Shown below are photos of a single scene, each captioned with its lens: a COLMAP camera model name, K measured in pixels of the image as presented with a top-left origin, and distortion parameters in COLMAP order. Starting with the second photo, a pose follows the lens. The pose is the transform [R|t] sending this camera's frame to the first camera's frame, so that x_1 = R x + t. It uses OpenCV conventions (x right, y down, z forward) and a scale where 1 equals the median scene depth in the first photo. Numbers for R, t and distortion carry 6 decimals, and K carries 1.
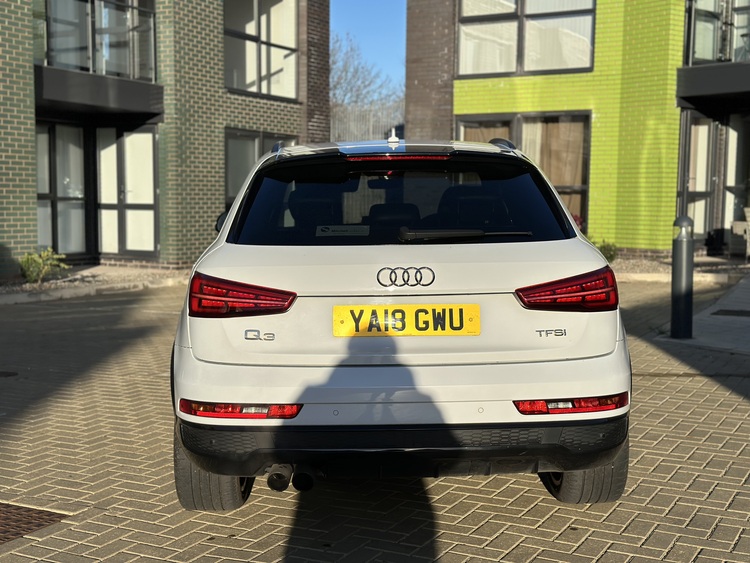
lens RADIAL K [[1038.7, 0, 373.4], [0, 1038.7, 287.5], [0, 0, 1]] dist [0.125739, 0.000000]
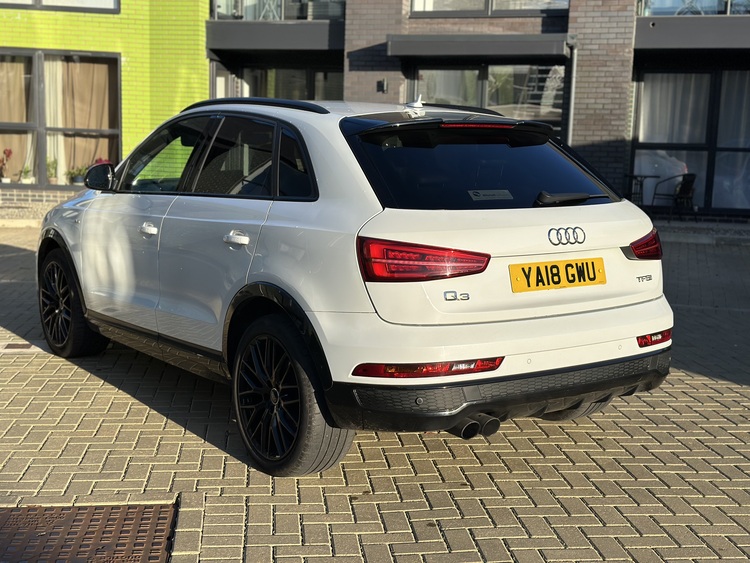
lens RADIAL K [[1038.7, 0, 374.5], [0, 1038.7, 279.3], [0, 0, 1]] dist [0.125739, 0.000000]
pose [[0.826864, -0.054783, 0.559728, -0.167031], [0.027122, 0.997971, 0.057610, -0.007359], [-0.561748, -0.032455, 0.826672, 0.038120]]
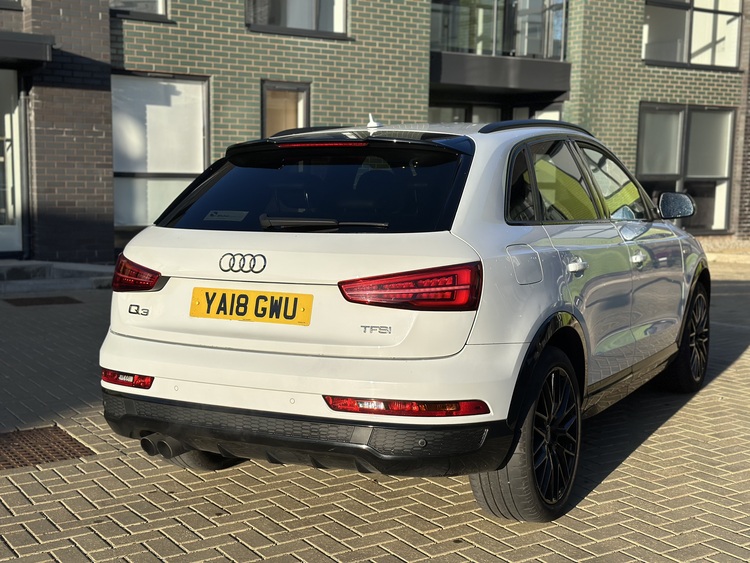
lens RADIAL K [[1038.7, 0, 378.2], [0, 1038.7, 285.0], [0, 0, 1]] dist [0.125739, 0.000000]
pose [[0.873738, 0.060097, -0.482669, 0.137549], [-0.049795, 0.998176, 0.034143, -0.006485], [0.483840, -0.005798, 0.875137, 0.036507]]
